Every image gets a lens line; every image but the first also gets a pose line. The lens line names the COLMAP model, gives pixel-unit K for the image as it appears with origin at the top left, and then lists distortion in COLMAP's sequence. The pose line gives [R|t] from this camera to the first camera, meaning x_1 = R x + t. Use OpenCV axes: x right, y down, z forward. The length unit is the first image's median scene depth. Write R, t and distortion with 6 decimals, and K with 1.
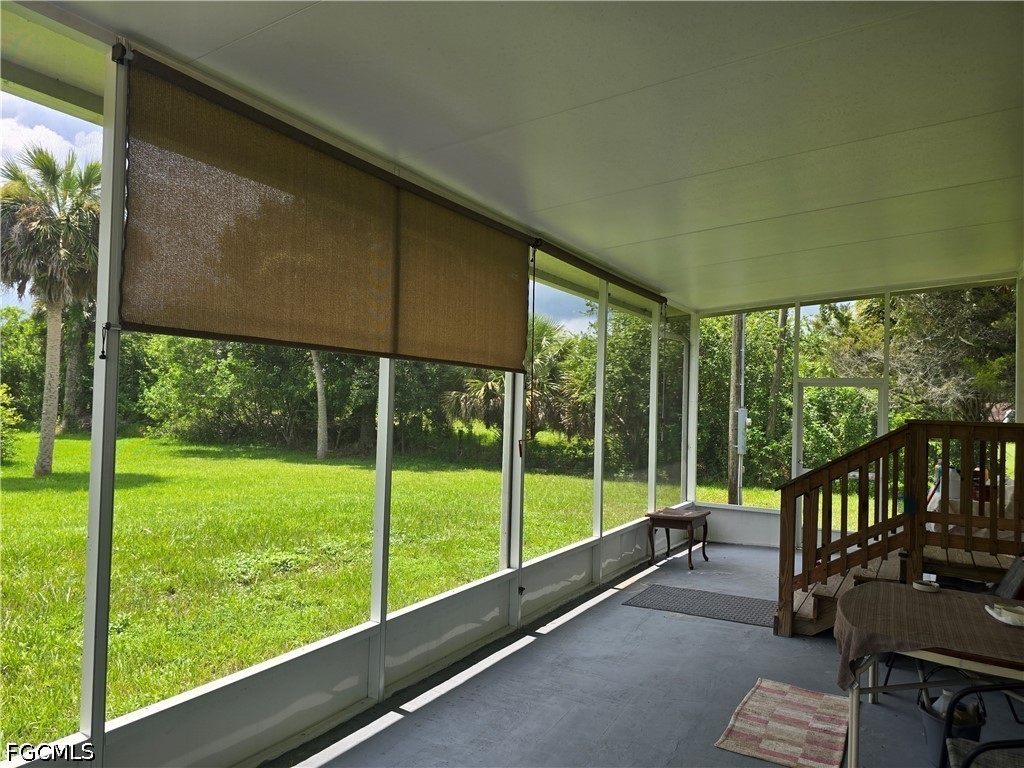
lens RADIAL K [[687.8, 0, 515.4], [0, 687.8, 374.9], [0, 0, 1]] dist [0.066530, -0.053786]
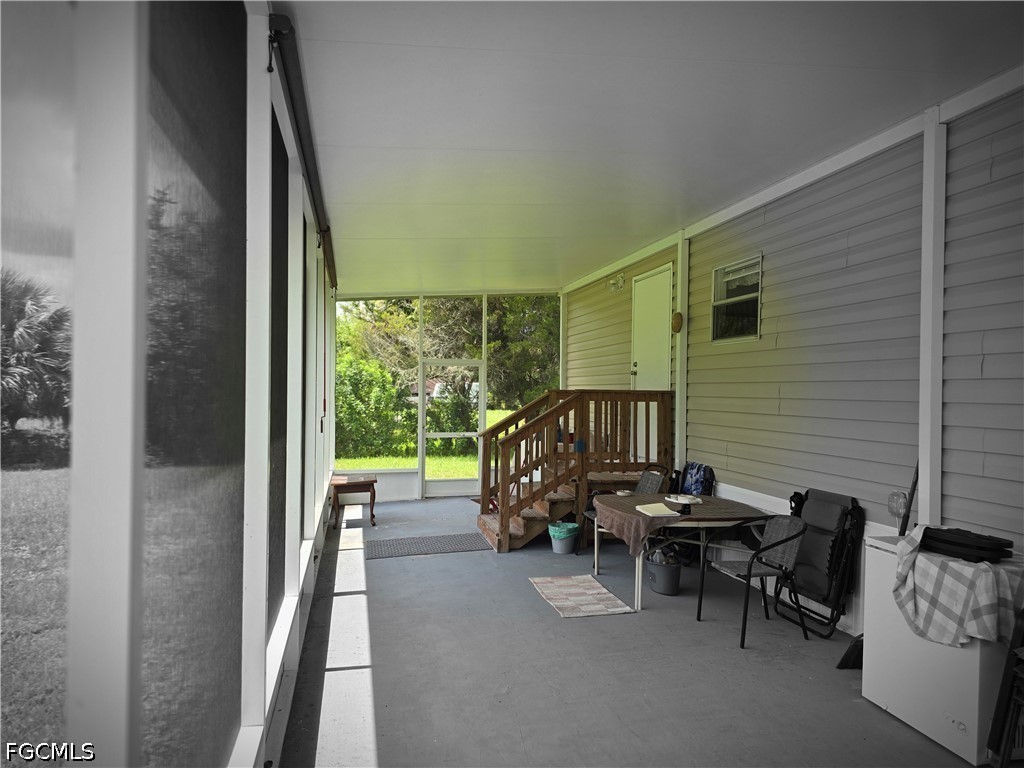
lens RADIAL K [[687.8, 0, 515.4], [0, 687.8, 374.9], [0, 0, 1]] dist [0.066530, -0.053786]
pose [[0.727582, -0.003801, 0.686011, -0.511279], [-0.019565, 0.999463, 0.026288, -0.002903], [-0.685742, -0.032548, 0.727116, 0.030594]]
